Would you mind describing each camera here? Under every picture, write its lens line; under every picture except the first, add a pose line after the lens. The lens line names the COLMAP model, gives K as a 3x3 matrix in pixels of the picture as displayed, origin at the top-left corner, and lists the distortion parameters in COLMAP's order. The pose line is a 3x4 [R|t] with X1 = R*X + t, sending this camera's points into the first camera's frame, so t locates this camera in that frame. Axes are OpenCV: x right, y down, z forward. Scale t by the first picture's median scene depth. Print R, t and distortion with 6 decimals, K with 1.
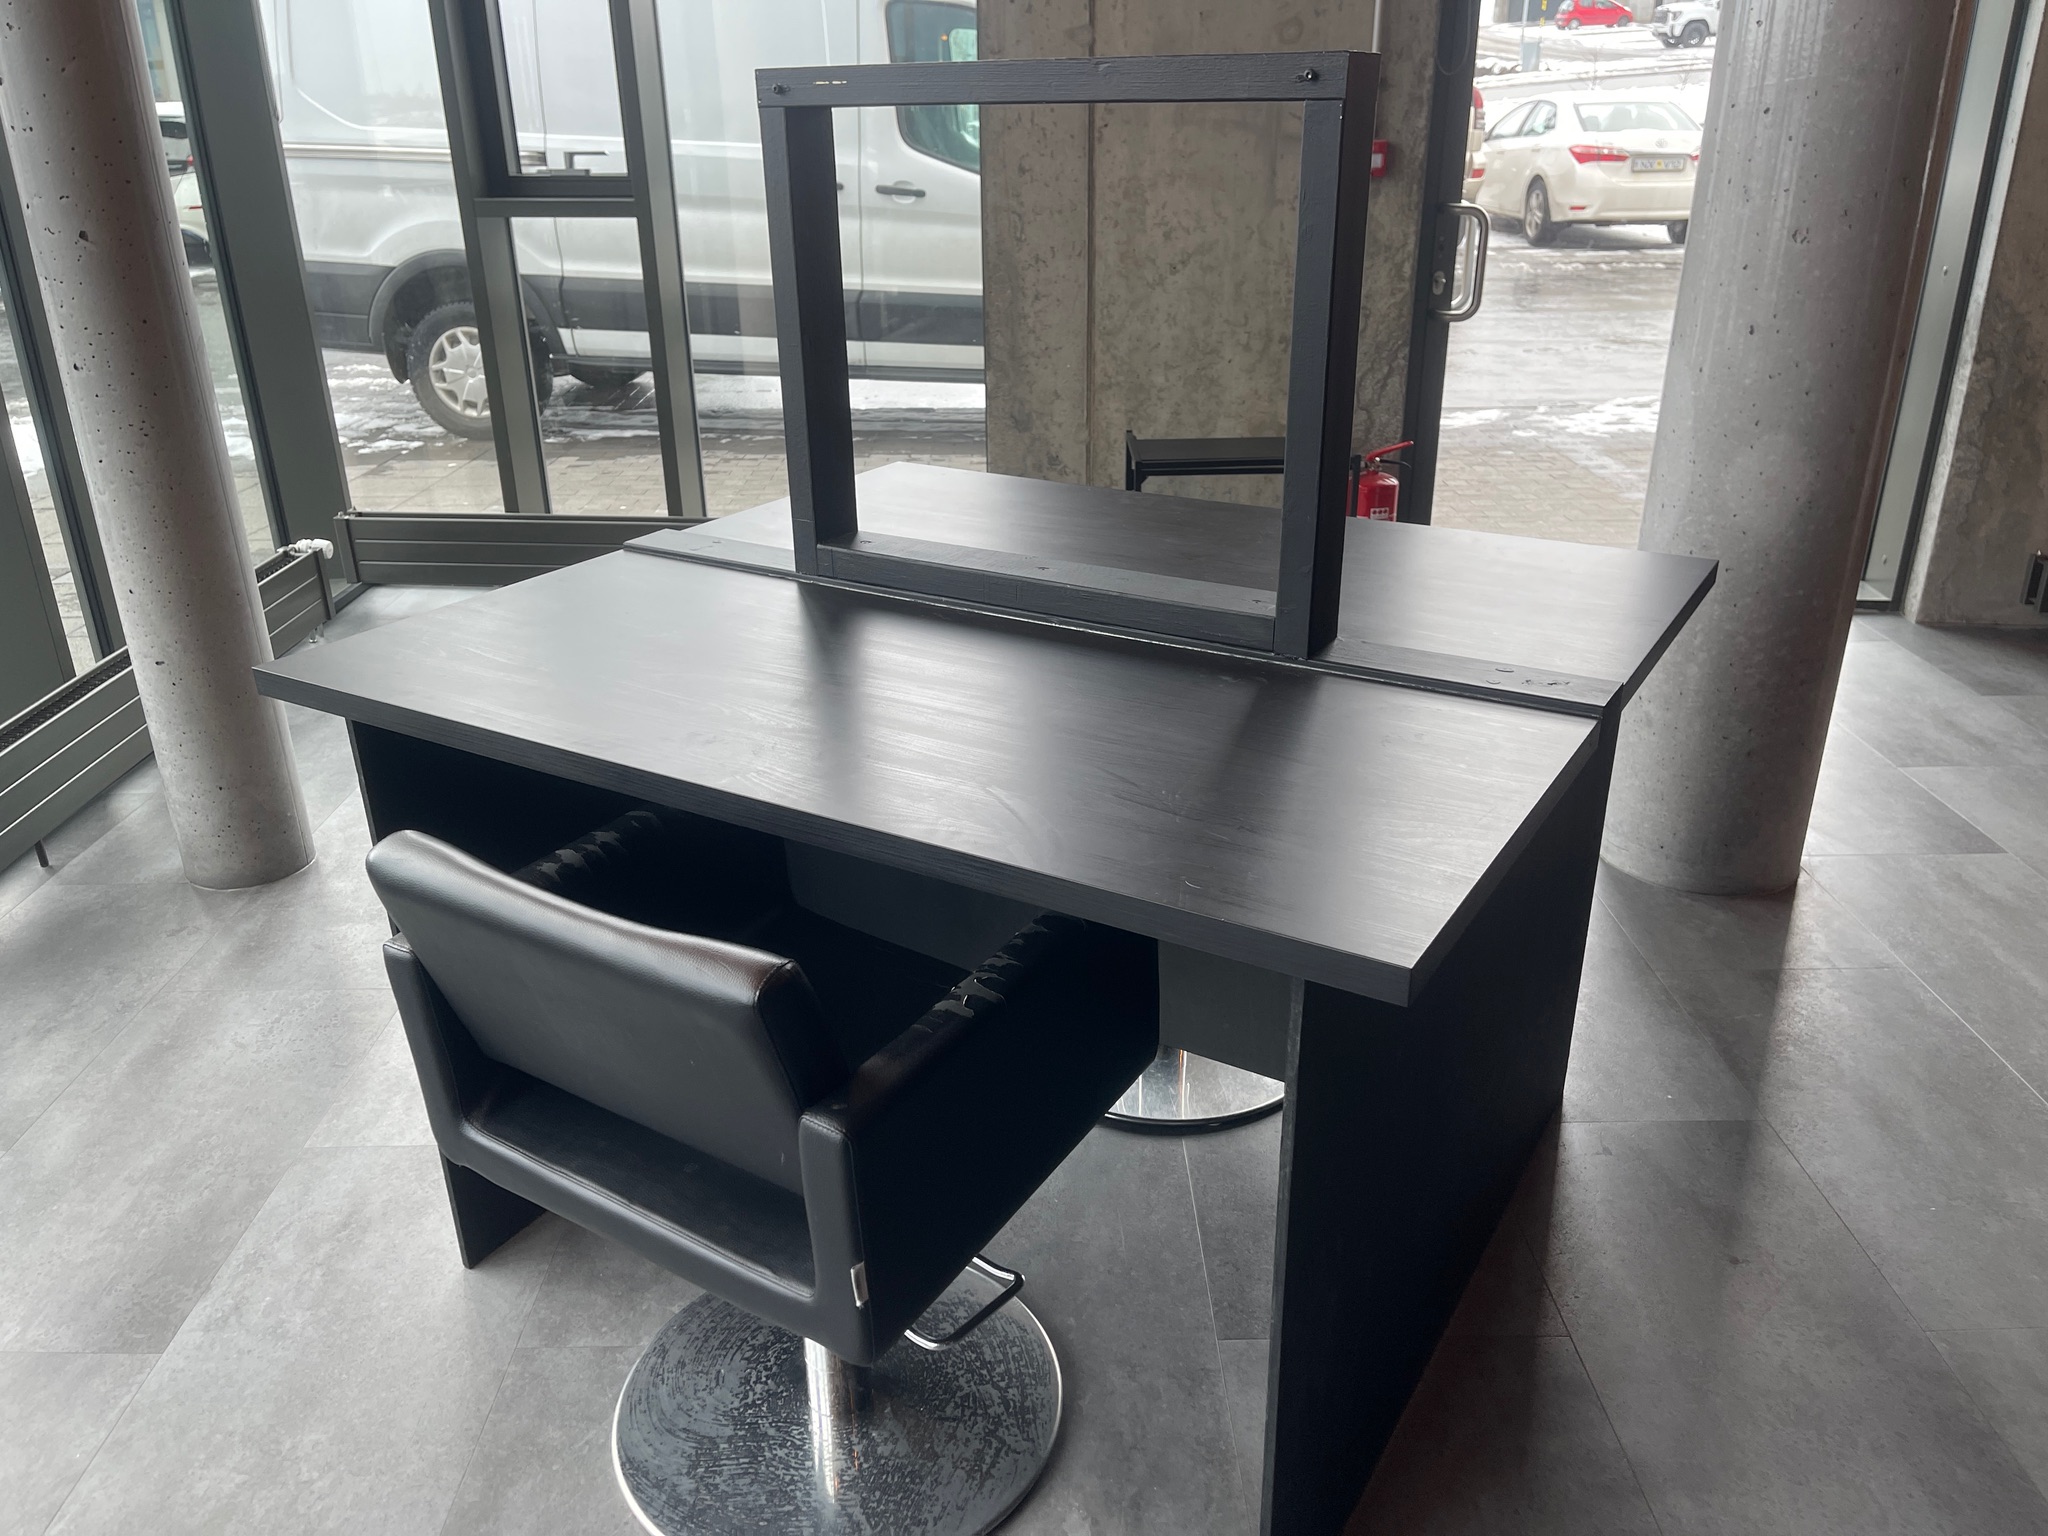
lens RADIAL K [[1567.5, 0, 1024.9], [0, 1567.5, 754.8], [0, 0, 1]] dist [0.055974, -0.058765]
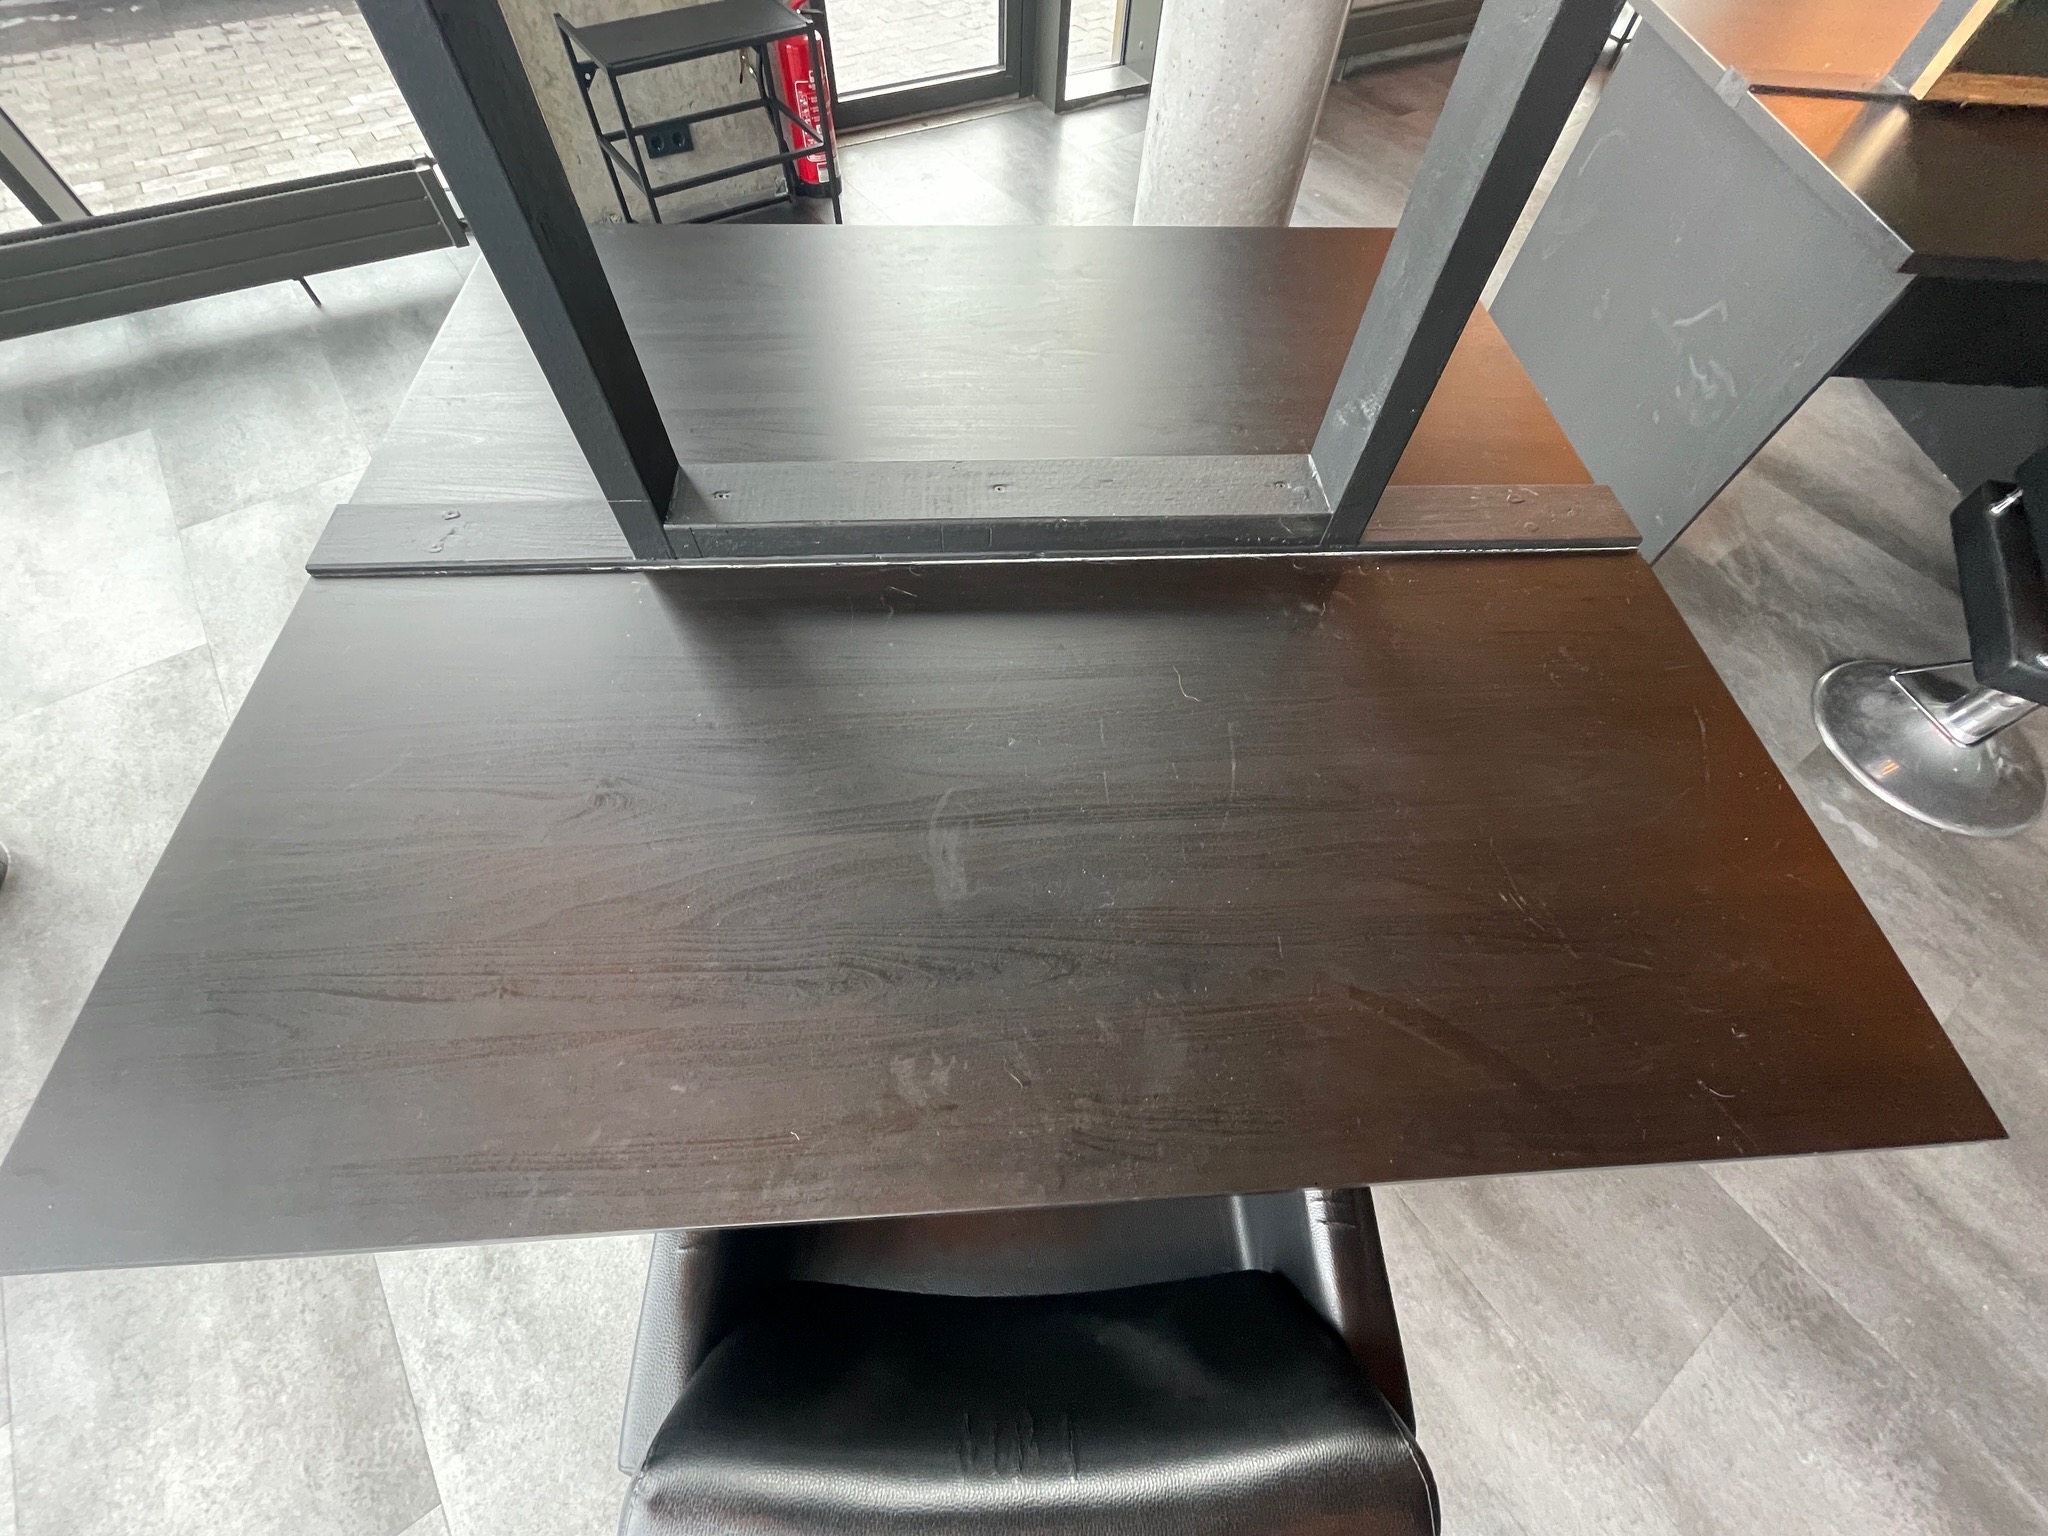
lens RADIAL K [[825.8, 0, 1027.8], [0, 825.8, 763.4], [0, 0, 1]] dist [0.000157, 0.000025]
pose [[0.820099, -0.462726, 0.336633, -0.169936], [0.175047, 0.762959, 0.622296, -0.251681], [-0.544790, -0.451418, 0.706701, 0.582387]]
